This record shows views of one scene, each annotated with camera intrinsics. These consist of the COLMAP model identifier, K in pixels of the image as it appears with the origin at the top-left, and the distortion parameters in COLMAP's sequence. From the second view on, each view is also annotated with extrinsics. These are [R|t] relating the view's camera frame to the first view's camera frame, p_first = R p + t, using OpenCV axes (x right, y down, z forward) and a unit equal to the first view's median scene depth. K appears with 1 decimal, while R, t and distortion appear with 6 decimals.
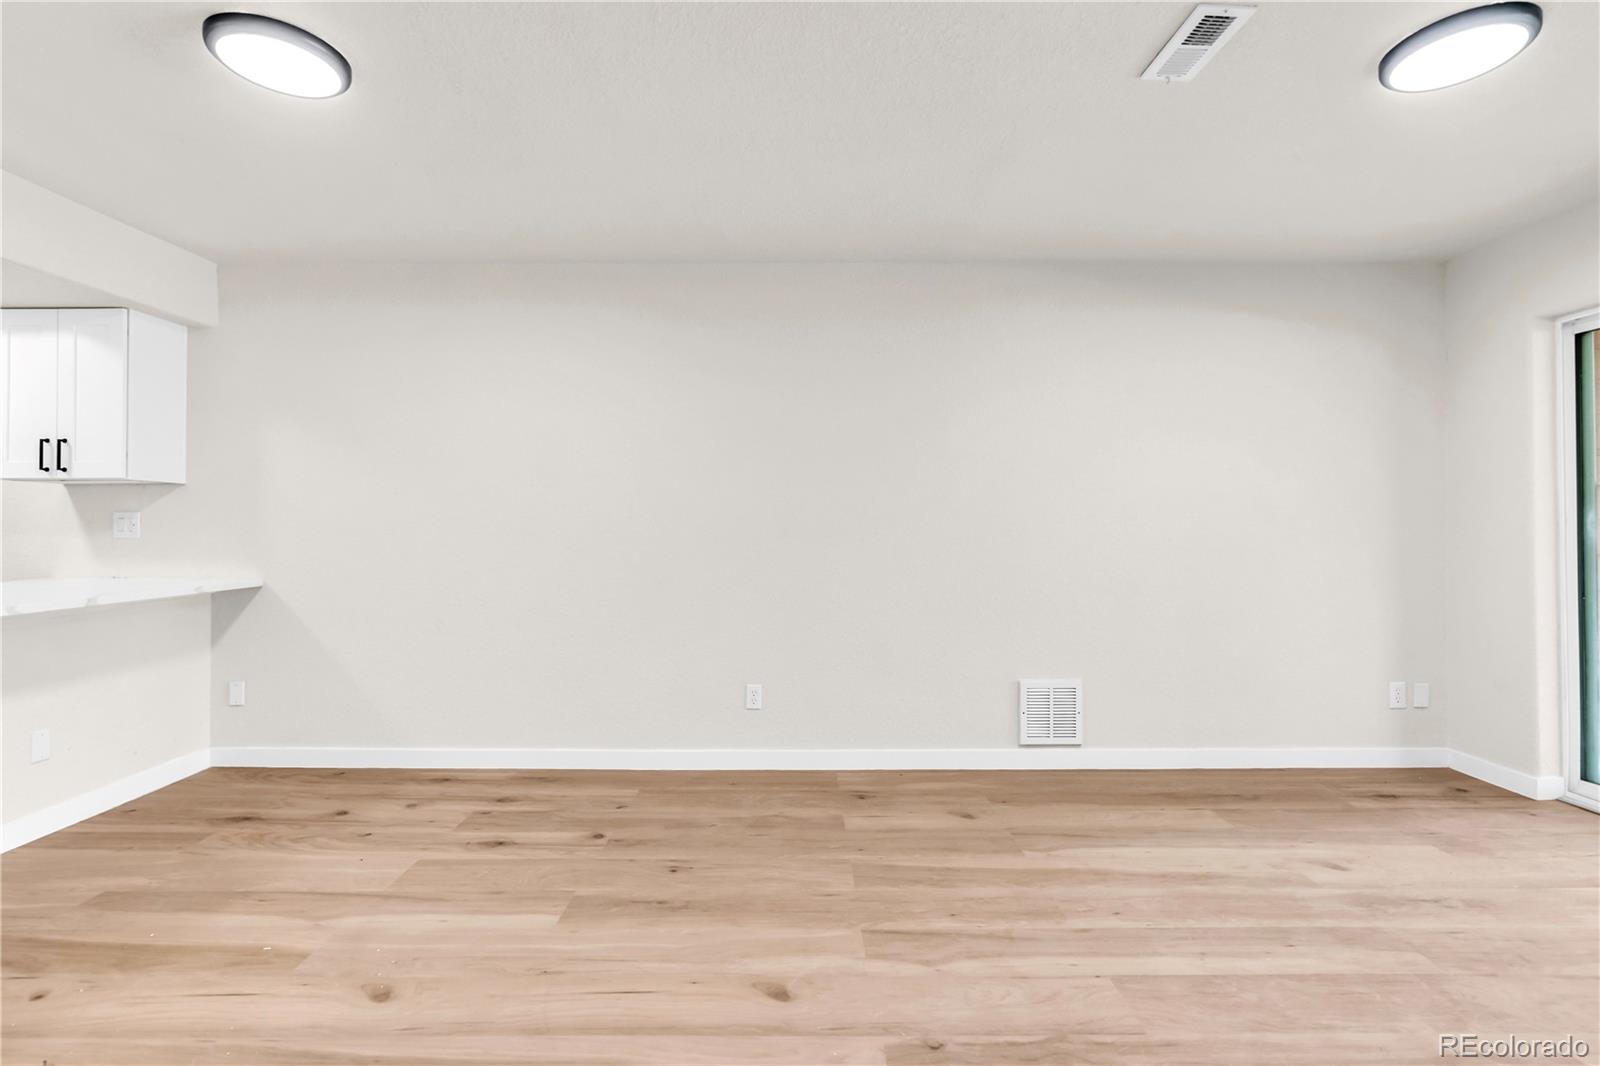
lens RADIAL K [[747.3, 0, 794.4], [0, 747.3, 529.9], [0, 0, 1]] dist [-0.005504, 0.004329]
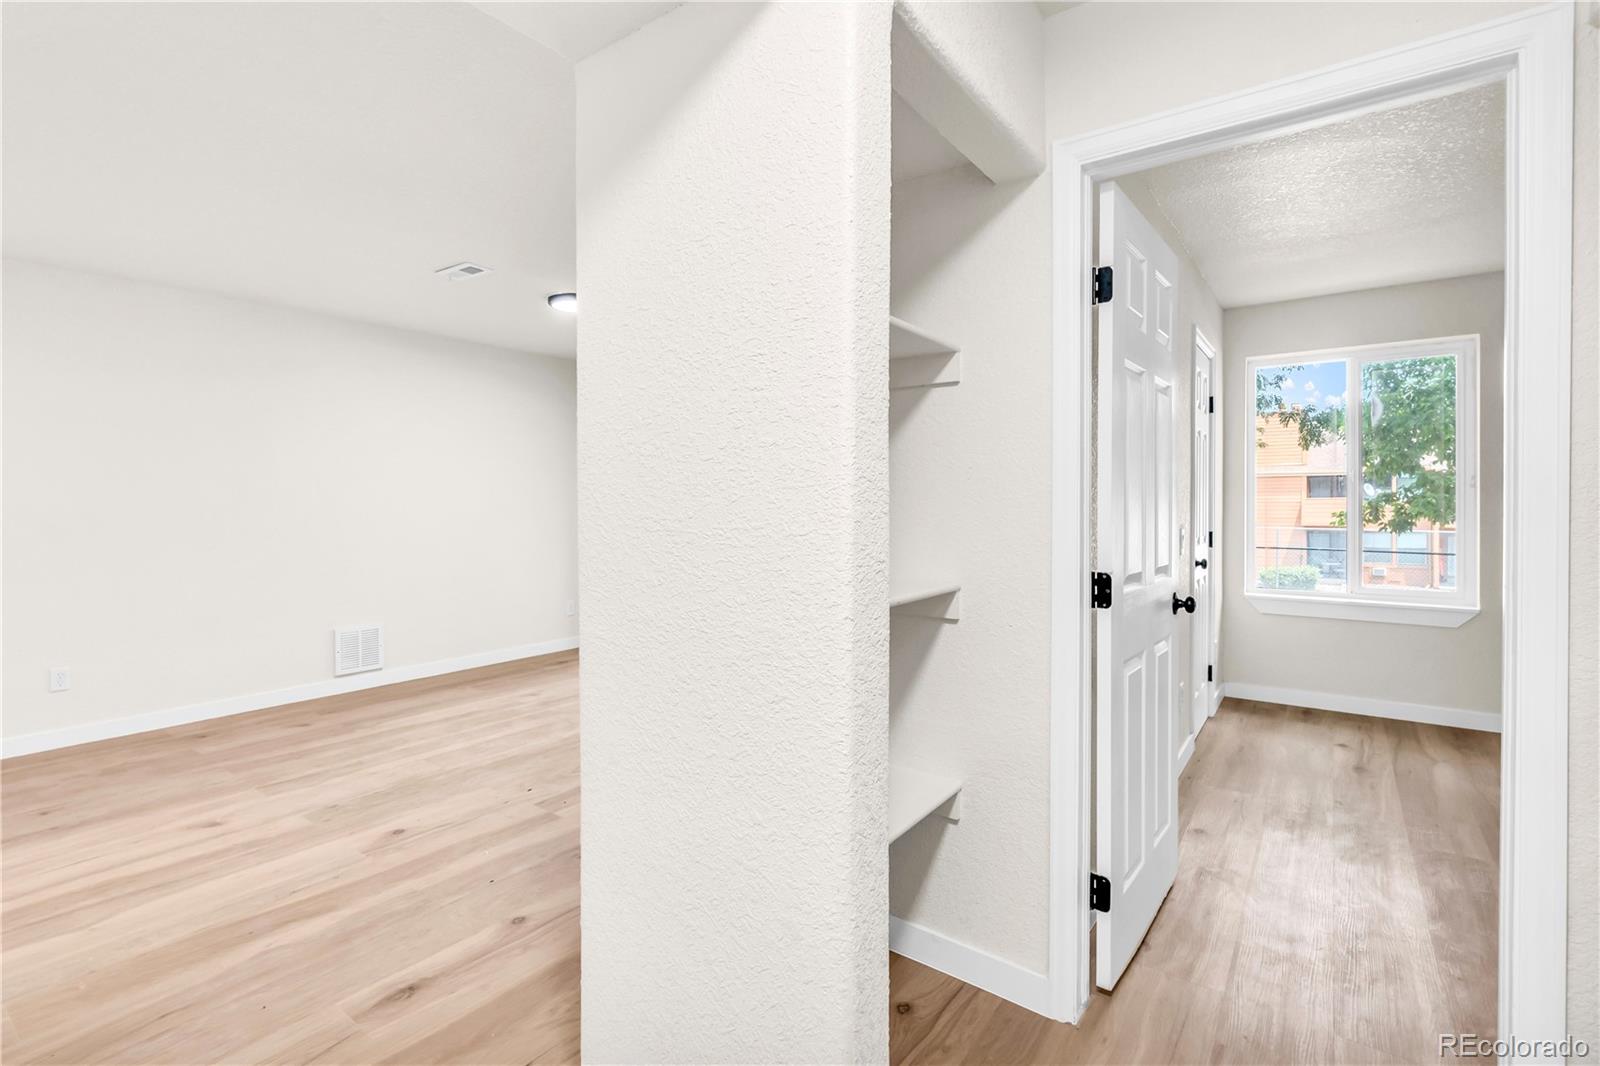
lens RADIAL K [[747.3, 0, 795.8], [0, 747.3, 521.6], [0, 0, 1]] dist [-0.005504, 0.004329]
pose [[0.599686, -0.025032, 0.799844, -0.374078], [0.003228, 0.999578, 0.028863, -0.038711], [-0.800229, -0.014727, 0.599514, -0.649933]]
